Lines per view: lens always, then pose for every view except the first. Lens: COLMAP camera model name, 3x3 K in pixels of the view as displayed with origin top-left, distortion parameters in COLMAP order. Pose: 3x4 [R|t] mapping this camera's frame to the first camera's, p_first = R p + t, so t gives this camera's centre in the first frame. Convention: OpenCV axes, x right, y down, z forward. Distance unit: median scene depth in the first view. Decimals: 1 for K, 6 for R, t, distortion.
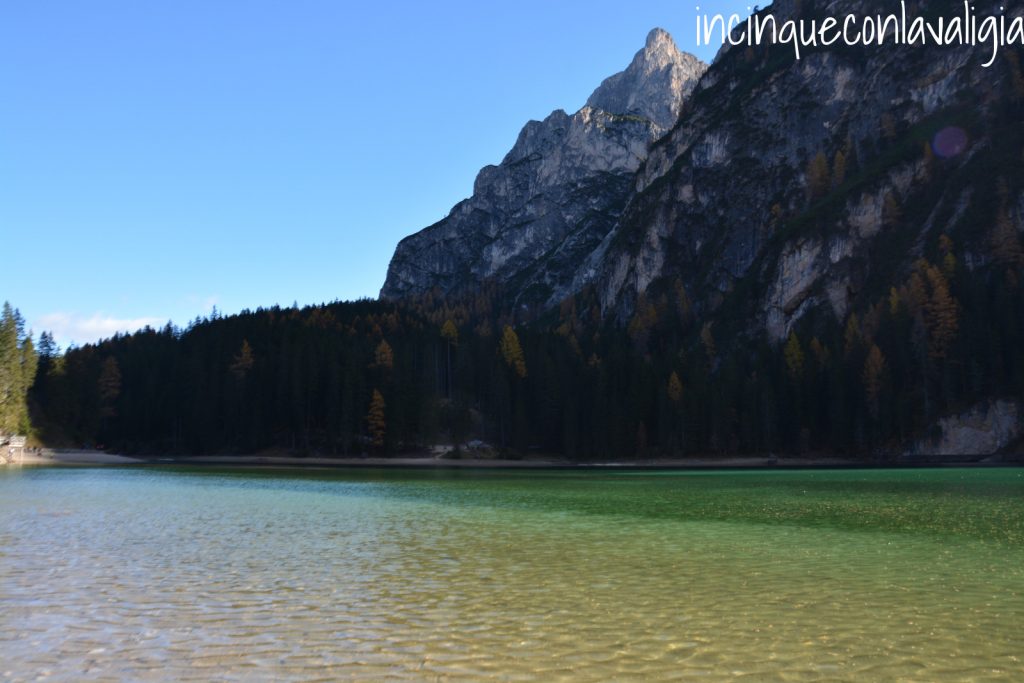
lens RADIAL K [[793.9, 0, 512.0], [0, 793.9, 341.5], [0, 0, 1]] dist [-0.164146, 0.120969]
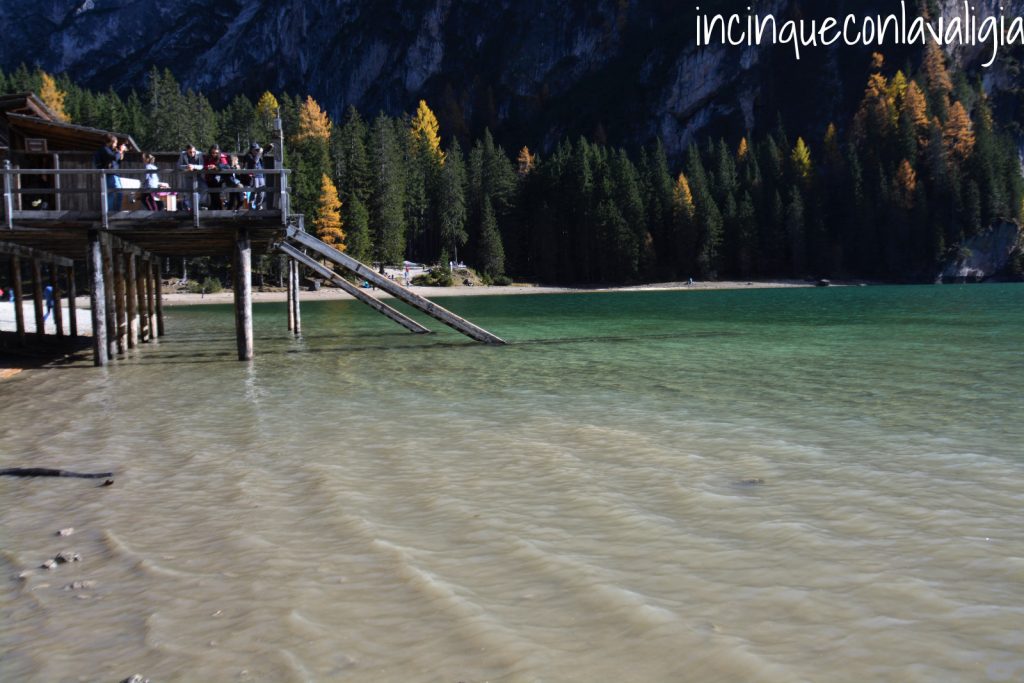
lens RADIAL K [[793.9, 0, 512.0], [0, 793.9, 341.5], [0, 0, 1]] dist [-0.164146, 0.120969]
pose [[0.841284, -0.058979, 0.537367, -0.207351], [-0.055113, 0.979494, 0.193789, 0.033055], [-0.537777, -0.192647, 0.820782, 0.222238]]
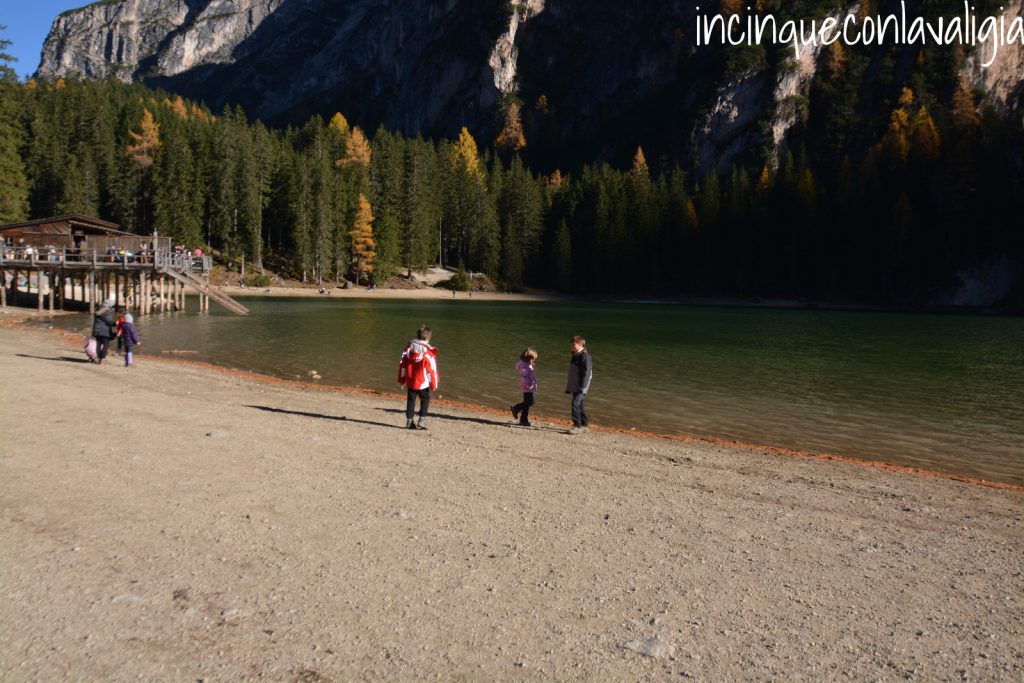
lens RADIAL K [[804.8, 0, 512.0], [0, 804.8, 341.5], [0, 0, 1]] dist [-0.164200, 0.131850]
pose [[0.902779, -0.005400, 0.430070, -0.198579], [-0.087103, 0.976906, 0.195108, 0.020093], [-0.421192, -0.213600, 0.881460, 0.141941]]
